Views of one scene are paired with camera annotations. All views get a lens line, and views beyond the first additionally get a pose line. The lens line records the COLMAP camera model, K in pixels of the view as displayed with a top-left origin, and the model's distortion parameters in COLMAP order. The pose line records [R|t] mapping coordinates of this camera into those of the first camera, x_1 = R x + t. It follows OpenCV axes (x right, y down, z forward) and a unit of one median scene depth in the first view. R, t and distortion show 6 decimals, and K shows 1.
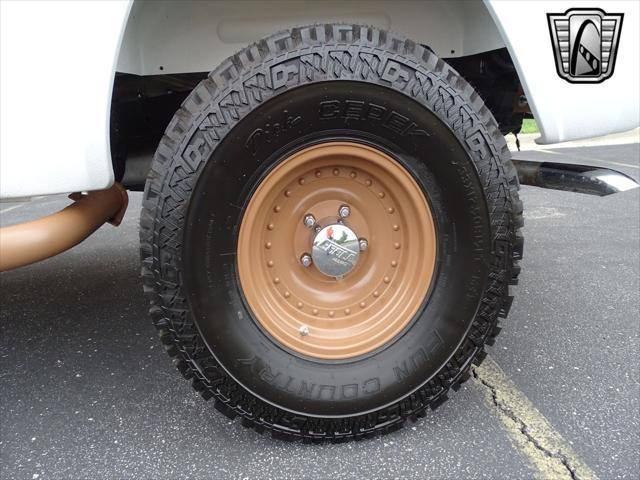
lens RADIAL K [[466.7, 0, 320.0], [0, 466.7, 240.0], [0, 0, 1]] dist [-0.004441, 0.000471]
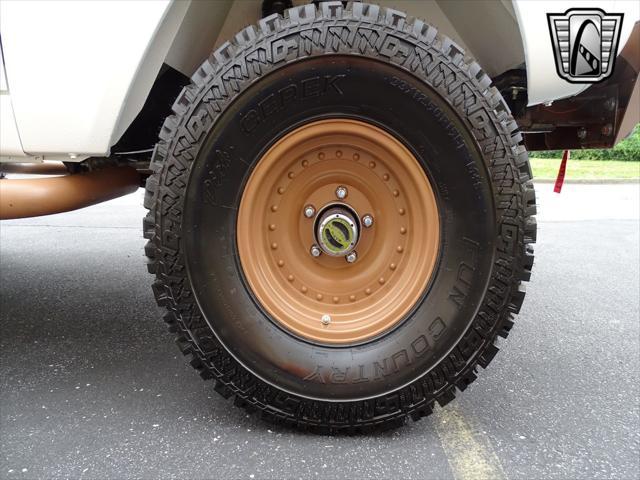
lens RADIAL K [[466.7, 0, 320.0], [0, 466.7, 240.0], [0, 0, 1]] dist [-0.004441, 0.000471]
pose [[0.992608, 0.034422, -0.116385, 0.132251], [-0.043209, 0.996334, -0.073838, 0.135856], [0.113417, 0.078321, 0.990456, 0.014209]]
